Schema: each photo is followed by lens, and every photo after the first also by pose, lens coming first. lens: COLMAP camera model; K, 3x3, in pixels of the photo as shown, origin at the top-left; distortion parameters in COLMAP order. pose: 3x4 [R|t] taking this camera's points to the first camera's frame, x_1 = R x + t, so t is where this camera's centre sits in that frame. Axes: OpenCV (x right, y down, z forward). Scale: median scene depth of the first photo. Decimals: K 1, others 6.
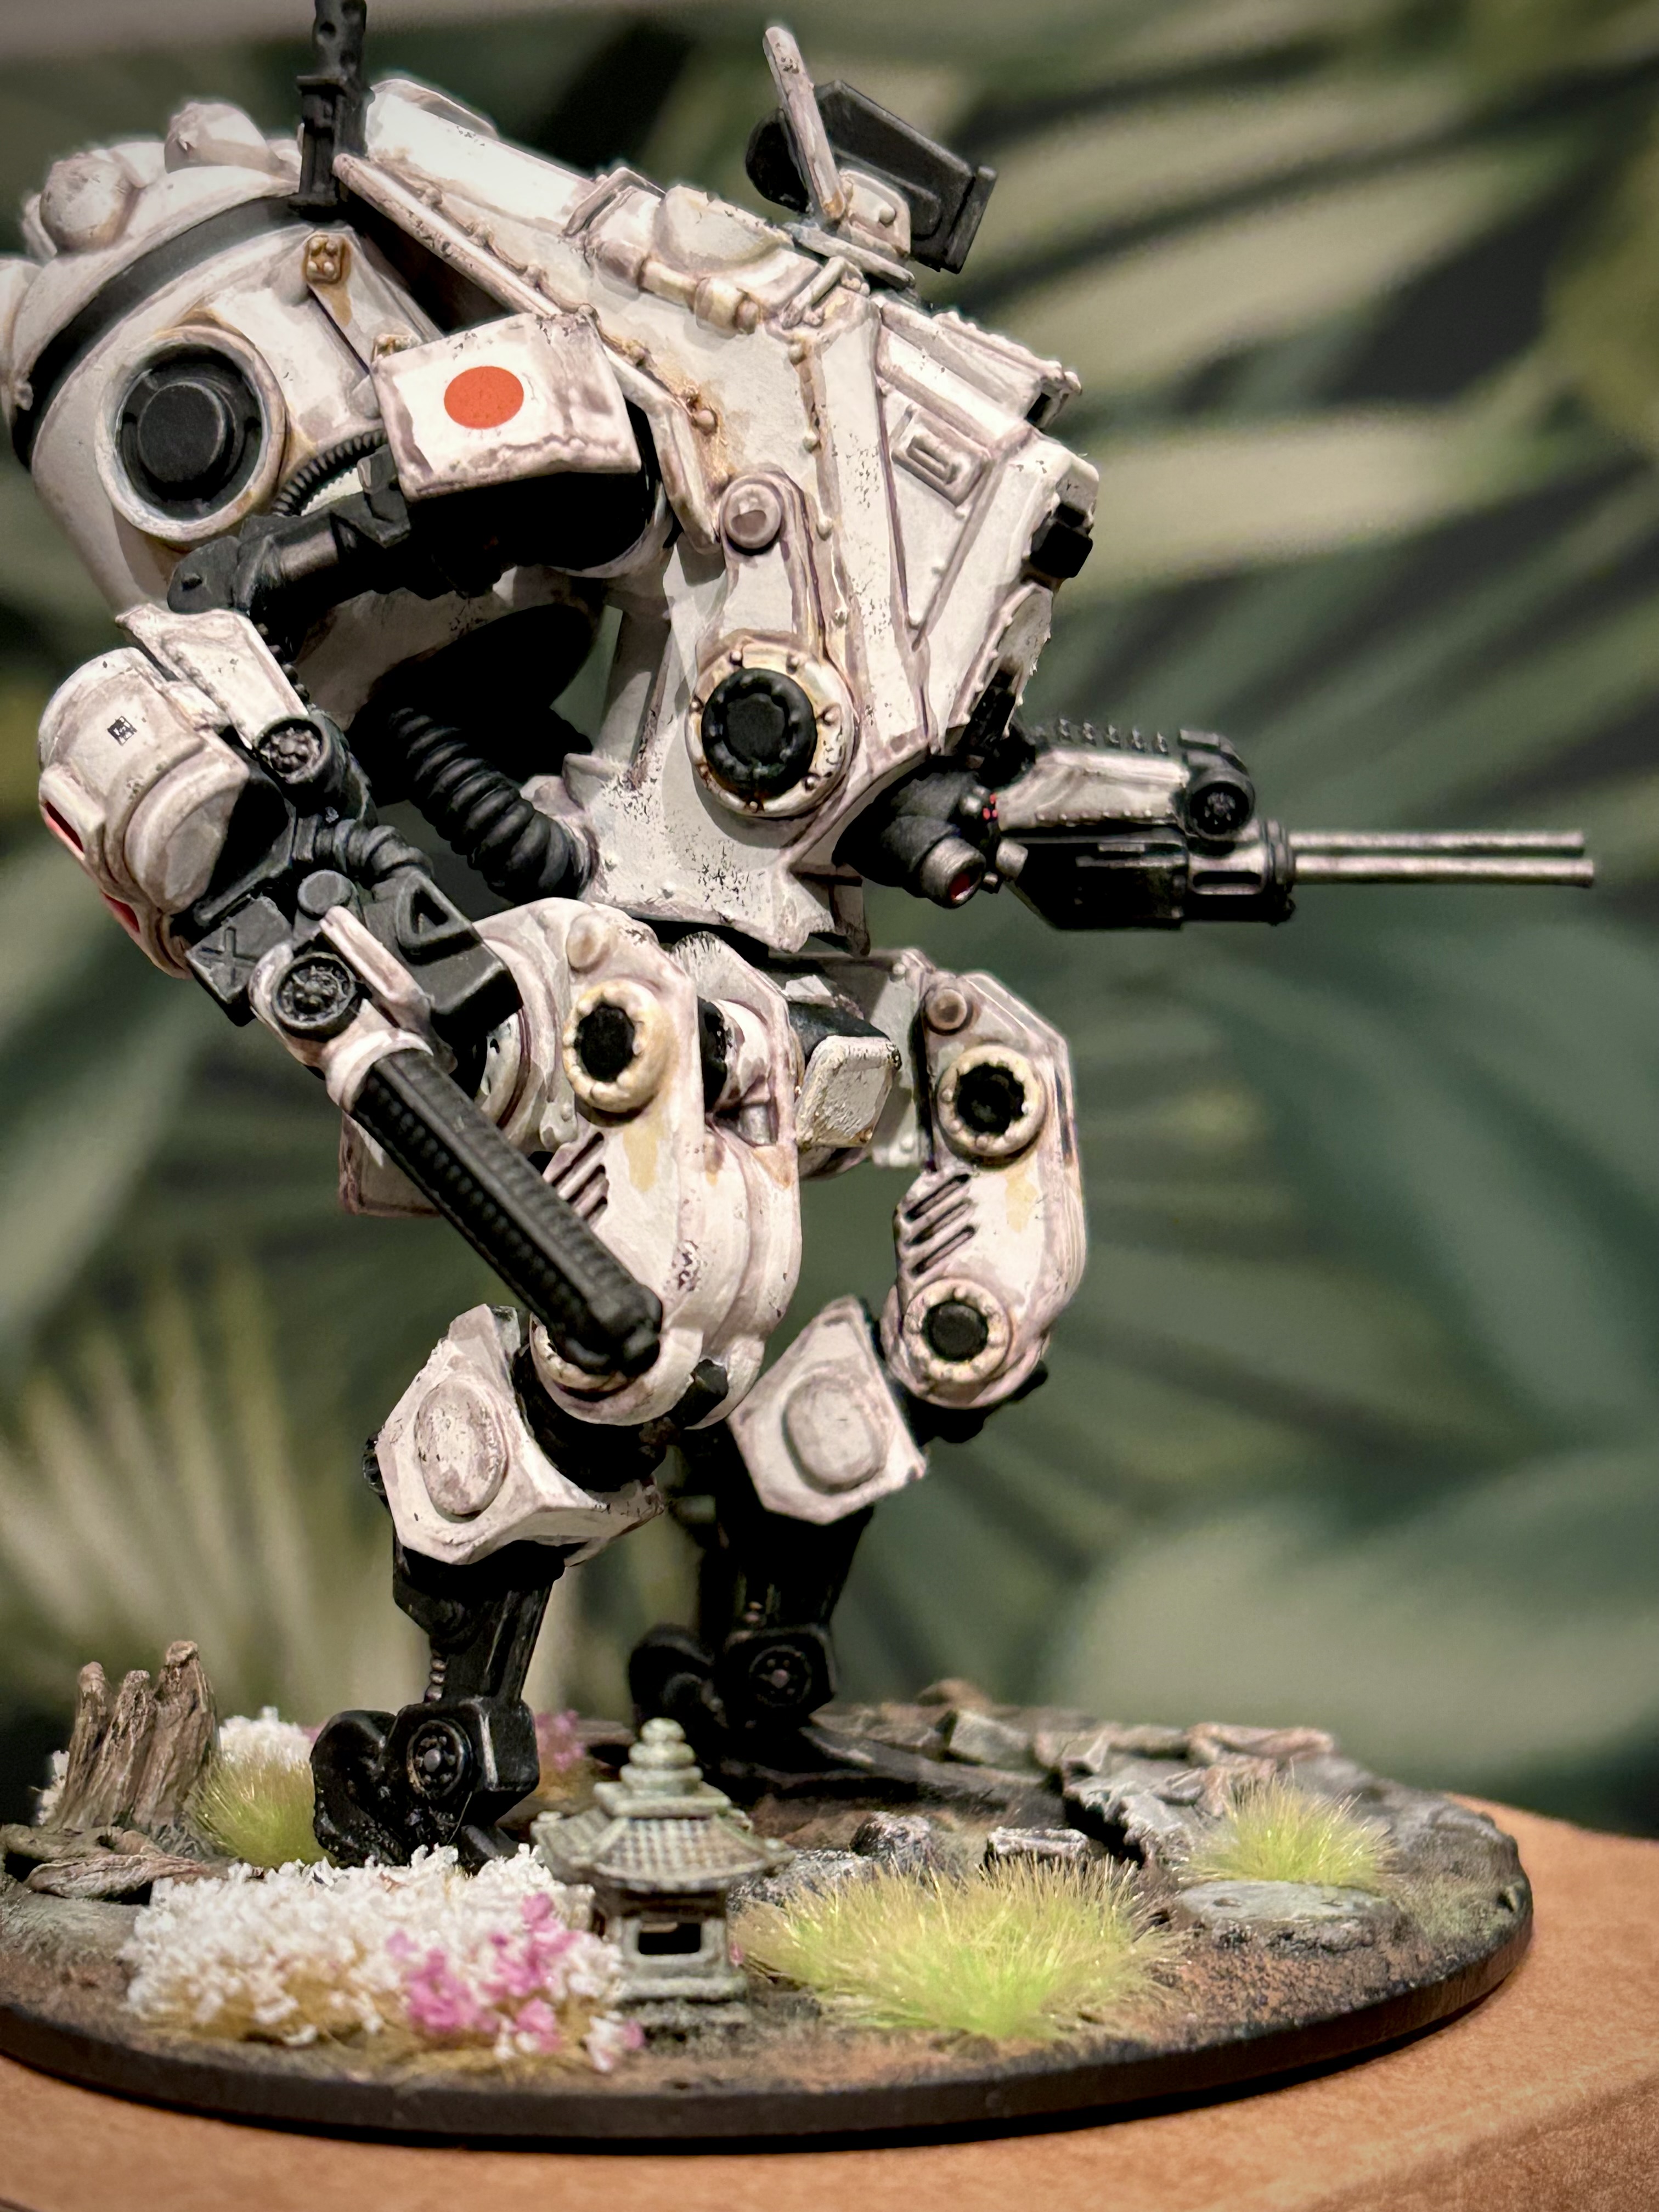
lens RADIAL K [[3446.9, 0, 801.7], [0, 3446.9, 1139.4], [0, 0, 1]] dist [0.265689, -1.286055]
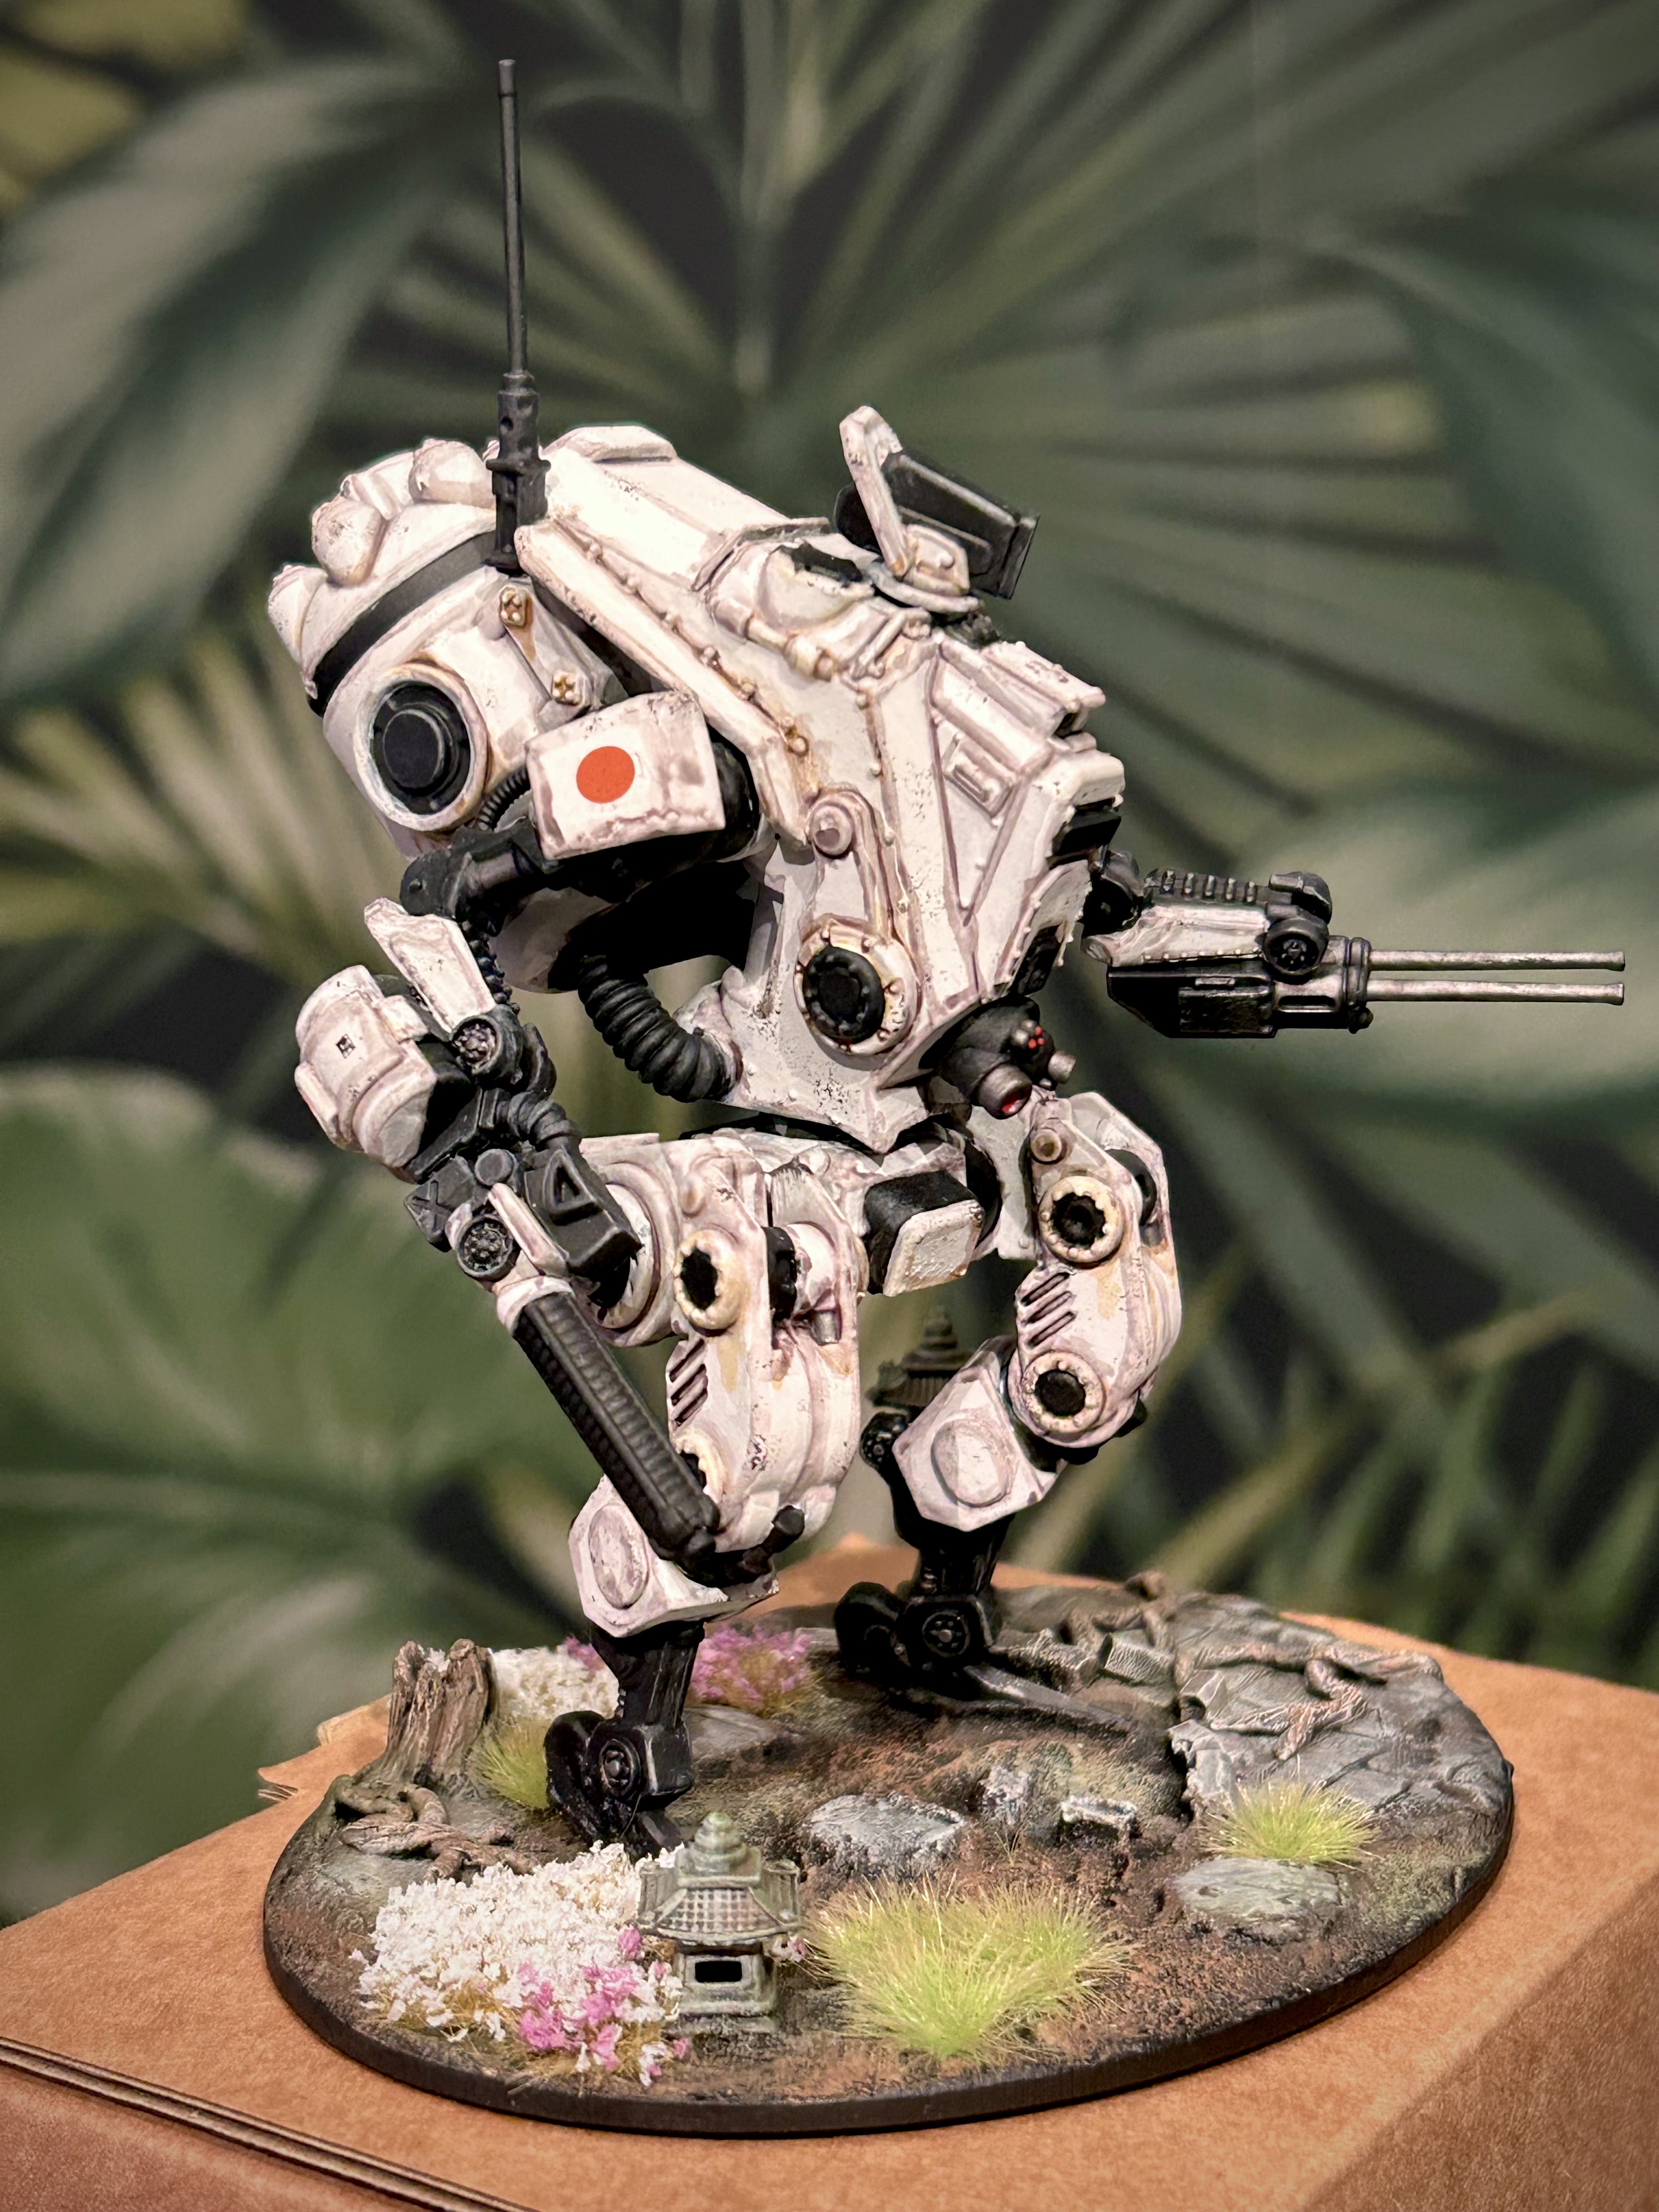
lens RADIAL K [[3446.9, 0, 801.7], [0, 3446.9, 1139.4], [0, 0, 1]] dist [0.265689, -1.286055]
pose [[0.976349, 0.007115, -0.216085, 0.248276], [0.033957, 0.982008, 0.185763, -0.302477], [0.213519, -0.188707, 0.958540, -0.235505]]
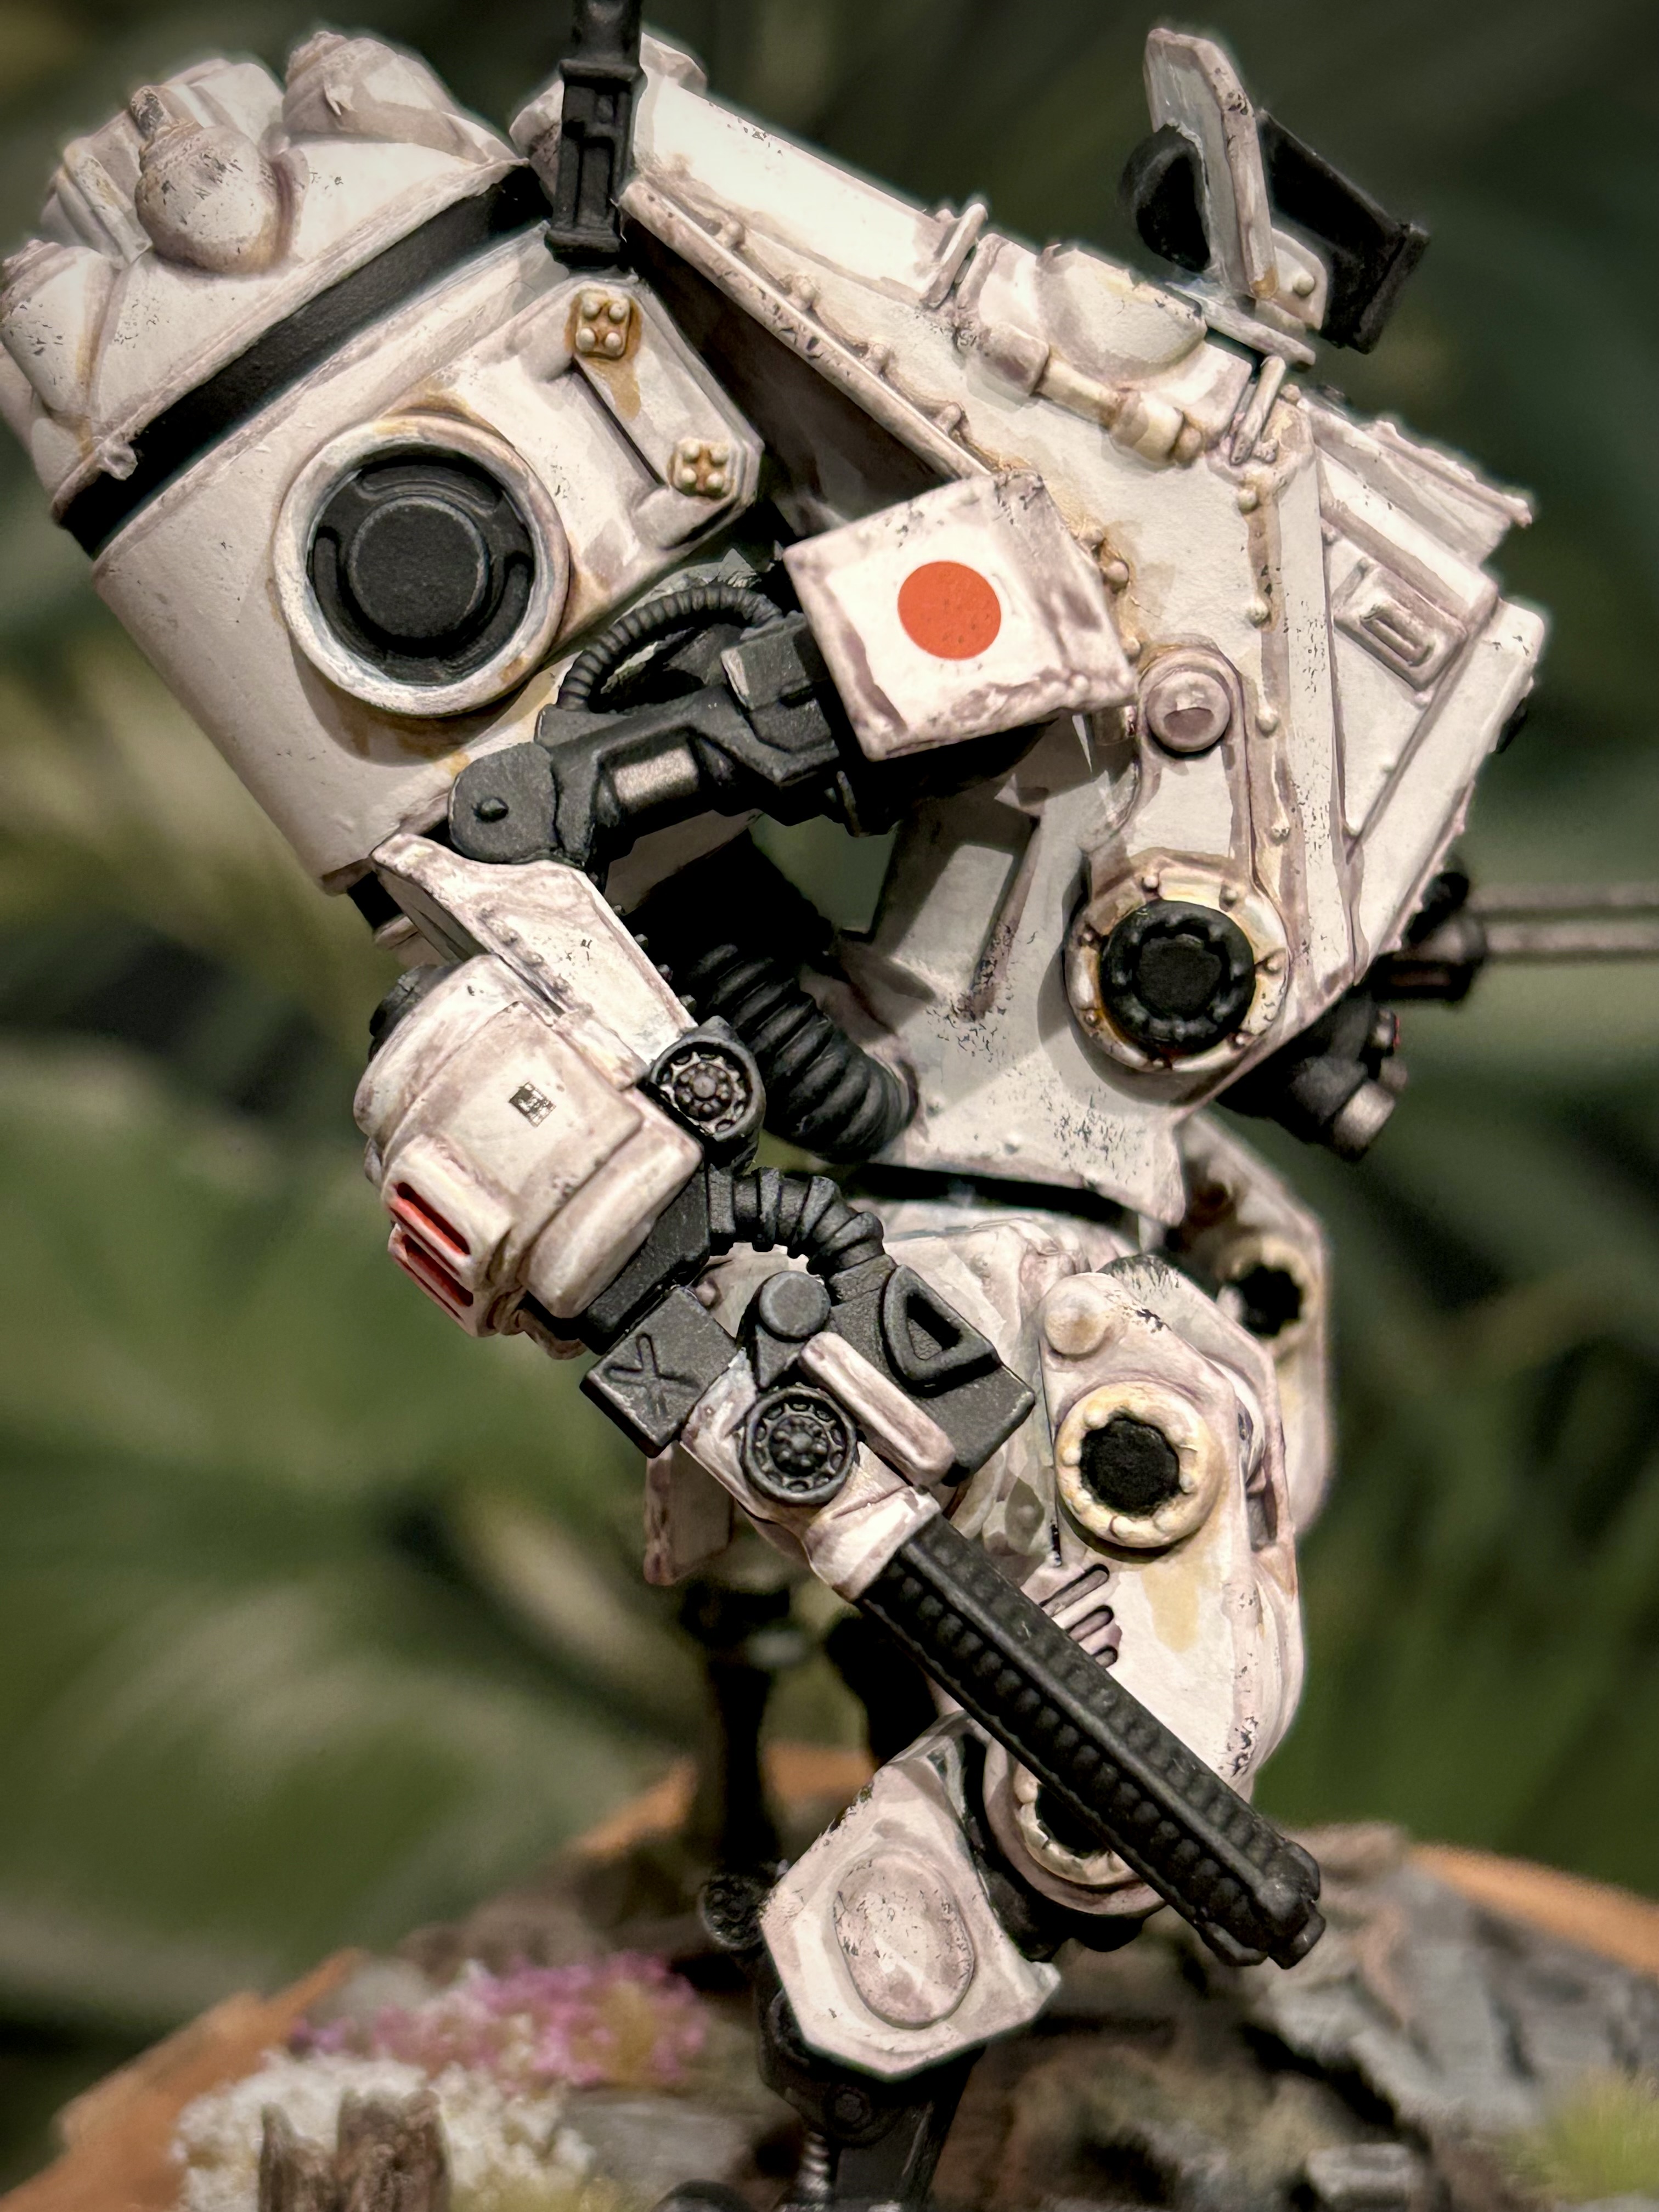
lens RADIAL K [[3489.7, 0, 831.1], [0, 3489.7, 1151.4], [0, 0, 1]] dist [0.273964, -1.576777]
pose [[0.946297, -0.049656, 0.319462, -0.346159], [-0.018391, 0.978266, 0.206535, -0.243251], [-0.322775, -0.201319, 0.924817, 0.274111]]
